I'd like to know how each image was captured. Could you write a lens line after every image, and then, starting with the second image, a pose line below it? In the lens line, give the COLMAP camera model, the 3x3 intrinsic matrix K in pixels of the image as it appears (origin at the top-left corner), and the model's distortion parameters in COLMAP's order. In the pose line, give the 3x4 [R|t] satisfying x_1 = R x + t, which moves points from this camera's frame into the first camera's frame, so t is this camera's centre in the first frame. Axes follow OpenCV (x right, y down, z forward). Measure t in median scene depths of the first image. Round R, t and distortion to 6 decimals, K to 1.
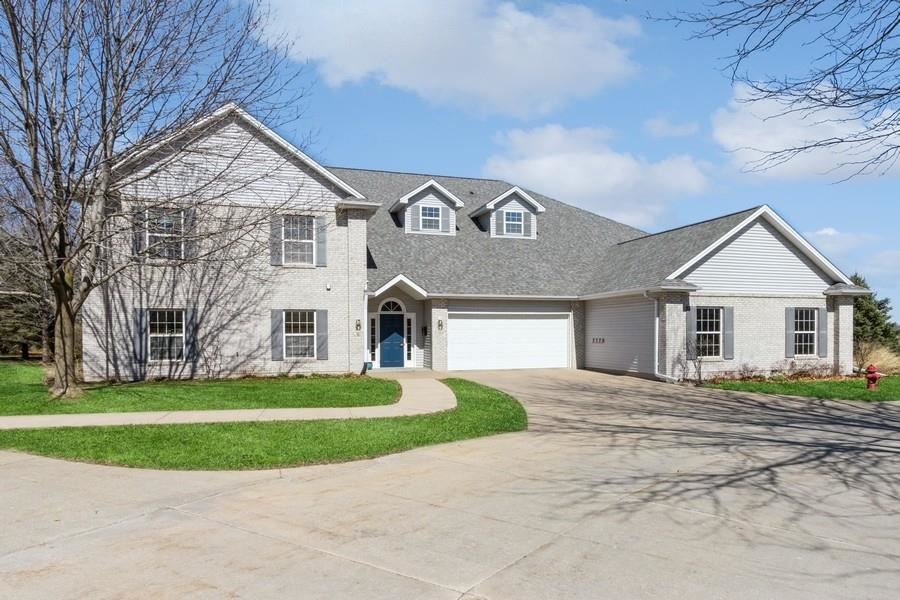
lens RADIAL K [[568.6, 0, 450.6], [0, 568.6, 297.1], [0, 0, 1]] dist [0.010850, -0.000297]
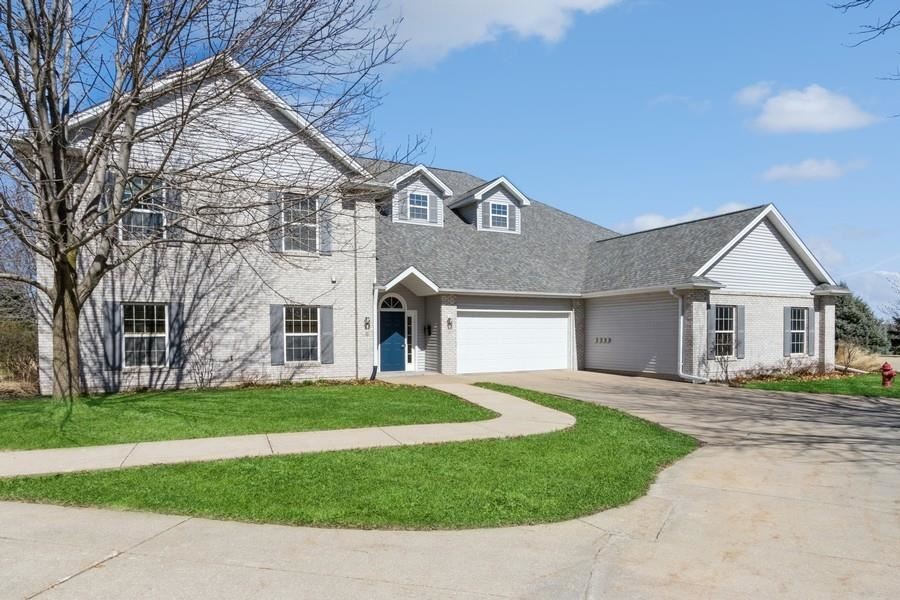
lens RADIAL K [[574.8, 0, 449.8], [0, 574.8, 306.7], [0, 0, 1]] dist [0.007253, 0.001556]
pose [[0.983879, 0.006696, 0.178713, -0.194034], [-0.009368, 0.999857, 0.014109, 0.009863], [-0.178592, -0.015556, 0.983800, 0.109223]]
